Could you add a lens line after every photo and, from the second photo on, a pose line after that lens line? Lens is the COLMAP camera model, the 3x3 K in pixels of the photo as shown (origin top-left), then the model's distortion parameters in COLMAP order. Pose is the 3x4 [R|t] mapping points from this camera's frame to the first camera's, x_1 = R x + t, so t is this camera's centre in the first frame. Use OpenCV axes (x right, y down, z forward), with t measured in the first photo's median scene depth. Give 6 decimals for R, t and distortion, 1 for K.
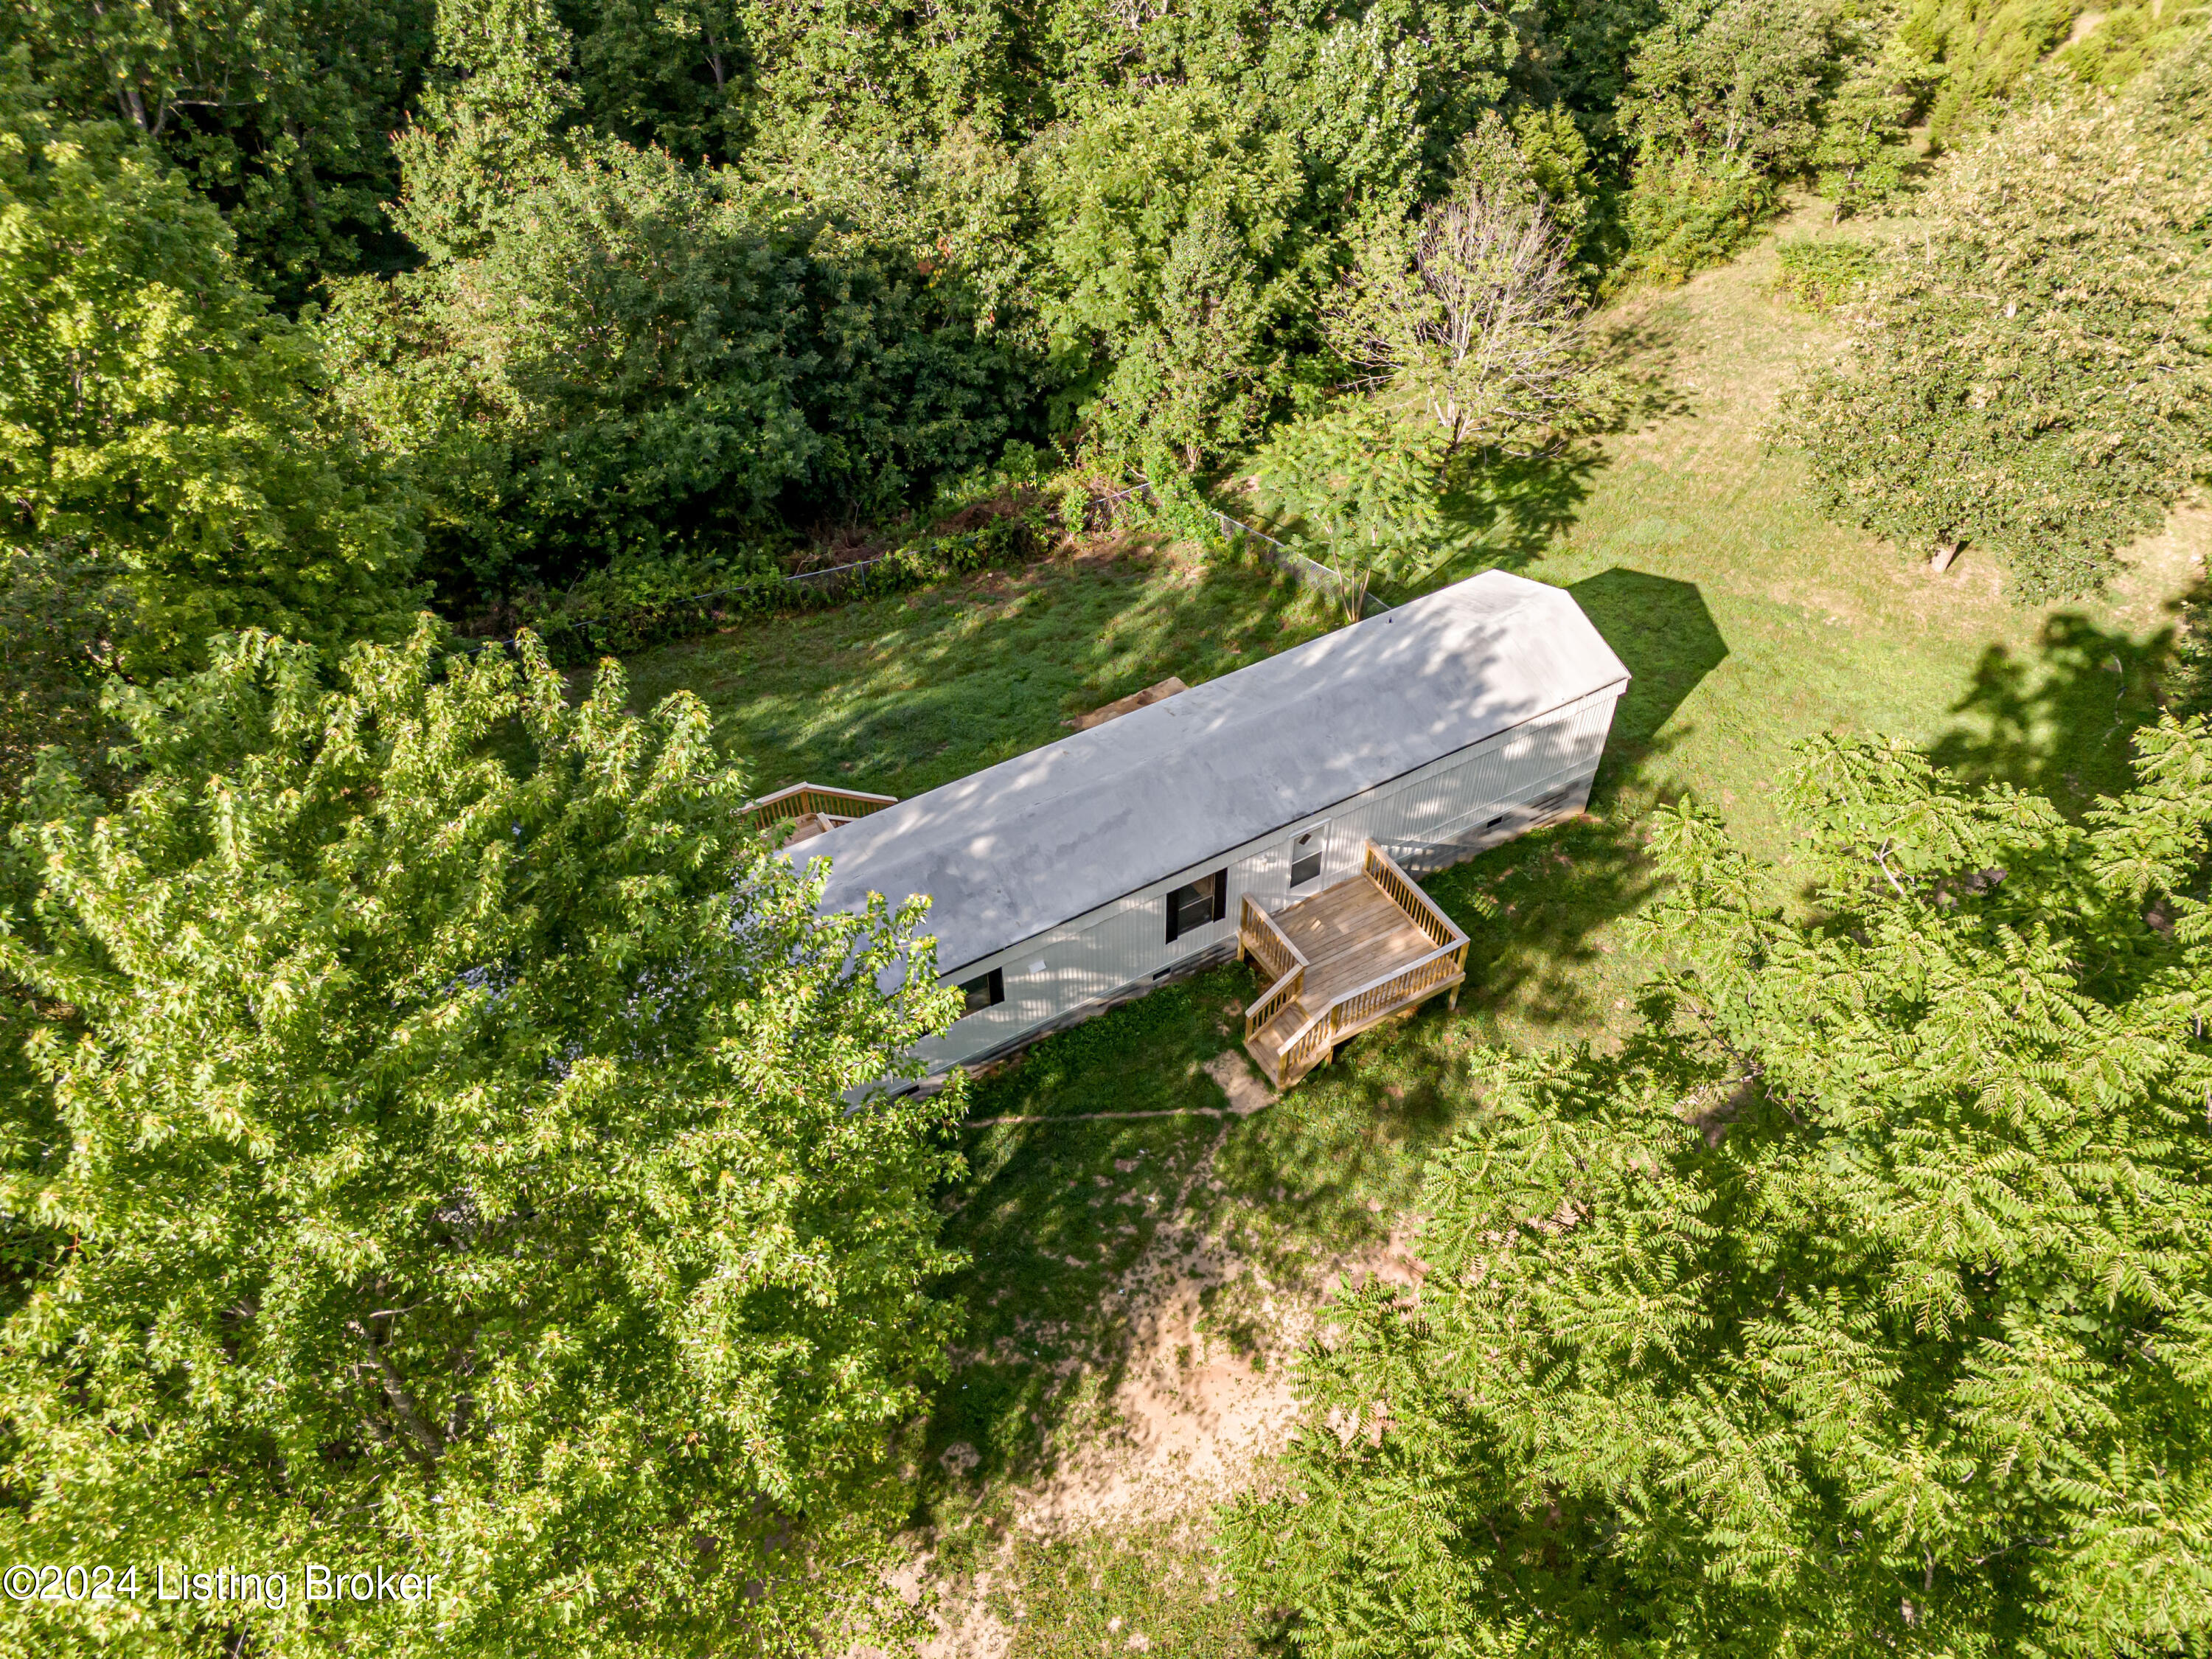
lens RADIAL K [[1592.3, 0, 1092.3], [0, 1592.3, 826.9], [0, 0, 1]] dist [0.002879, -0.005187]
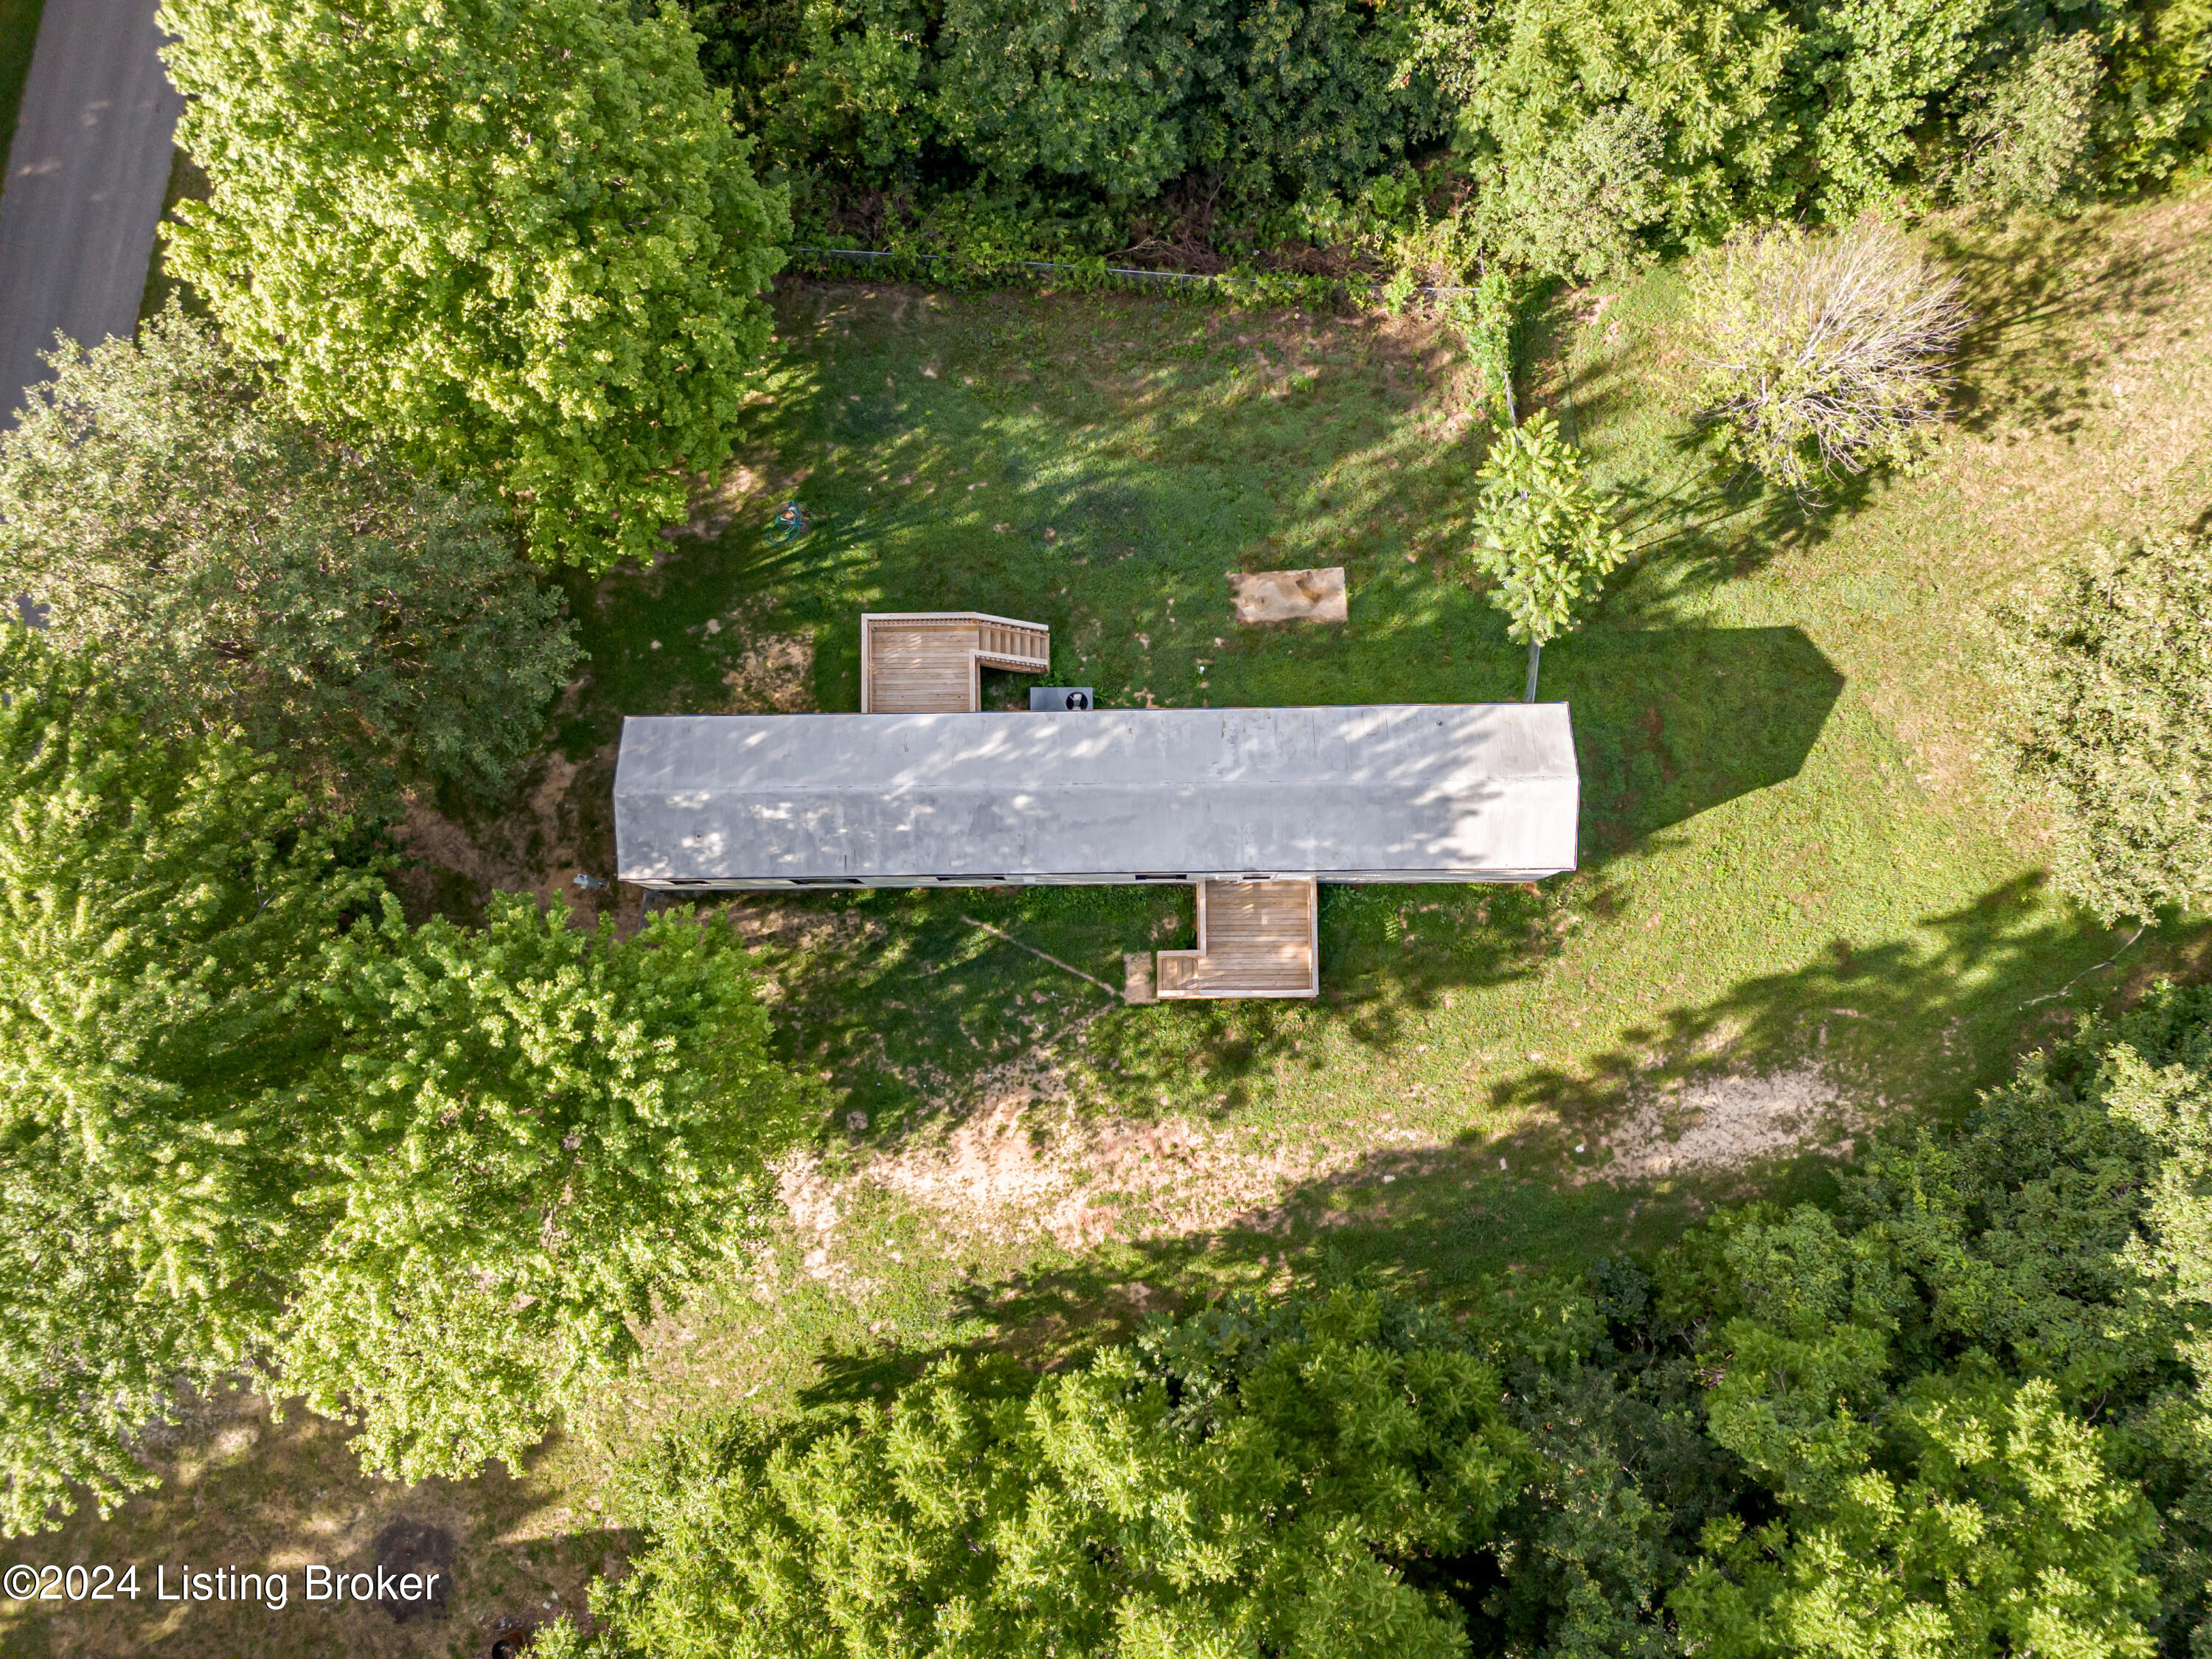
lens RADIAL K [[1592.3, 0, 1107.6], [0, 1592.3, 838.1], [0, 0, 1]] dist [0.002879, -0.005187]
pose [[0.871753, 0.485356, -0.066902, 0.094704], [-0.338532, 0.695414, 0.633873, -0.783900], [0.354179, -0.529933, 0.770538, -0.067389]]
